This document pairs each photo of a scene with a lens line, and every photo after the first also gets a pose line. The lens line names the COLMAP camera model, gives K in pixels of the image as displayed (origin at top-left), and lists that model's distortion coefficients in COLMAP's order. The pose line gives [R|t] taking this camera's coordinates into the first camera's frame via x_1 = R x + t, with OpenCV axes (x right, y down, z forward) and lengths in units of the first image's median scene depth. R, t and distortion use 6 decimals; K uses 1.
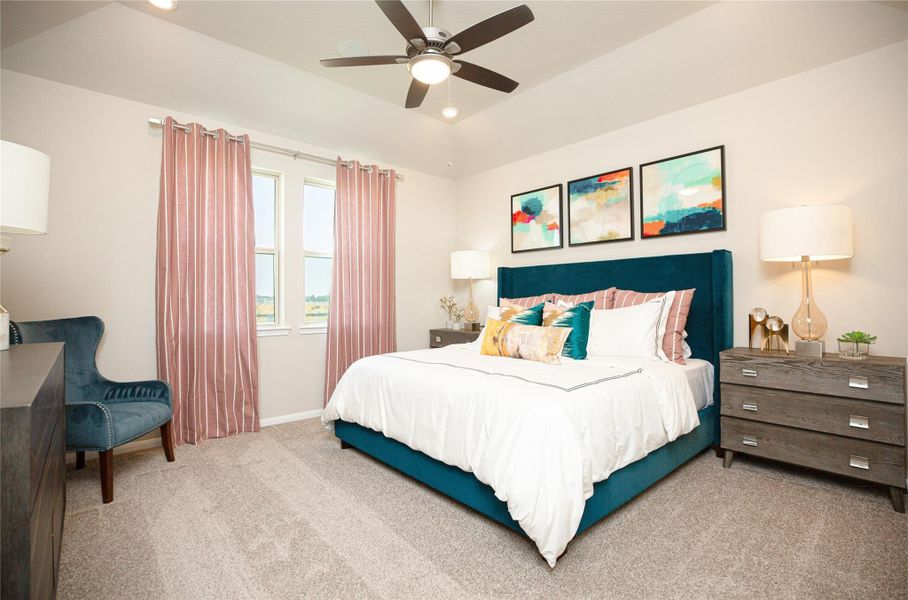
lens RADIAL K [[418.2, 0, 445.8], [0, 418.2, 301.3], [0, 0, 1]] dist [-0.012009, 0.001707]
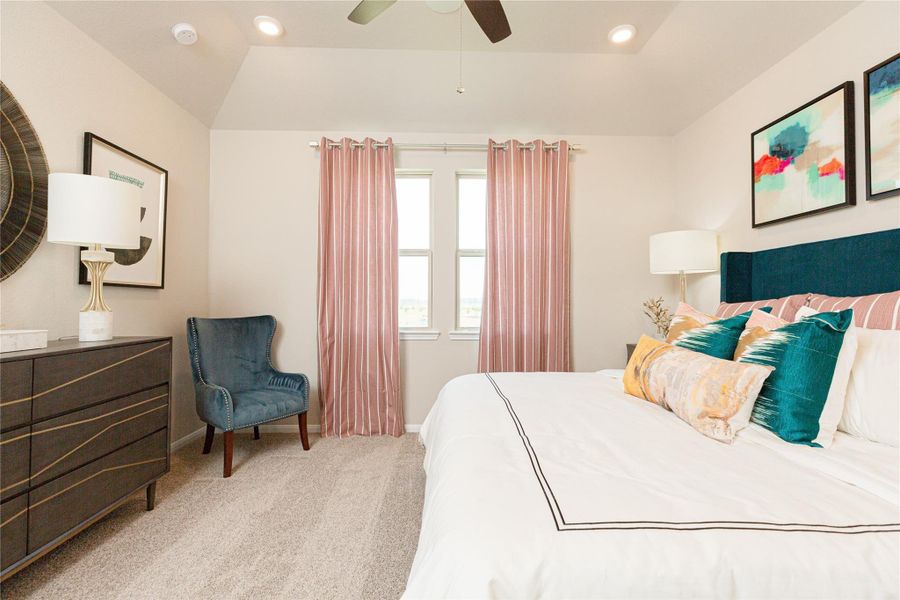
lens RADIAL K [[403.5, 0, 455.5], [0, 403.5, 299.2], [0, 0, 1]] dist [0.015539, -0.002053]
pose [[0.767100, 0.000932, -0.641527, 0.267412], [-0.009467, 0.999907, -0.009867, -0.003303], [0.641458, 0.013642, 0.767037, 0.355275]]
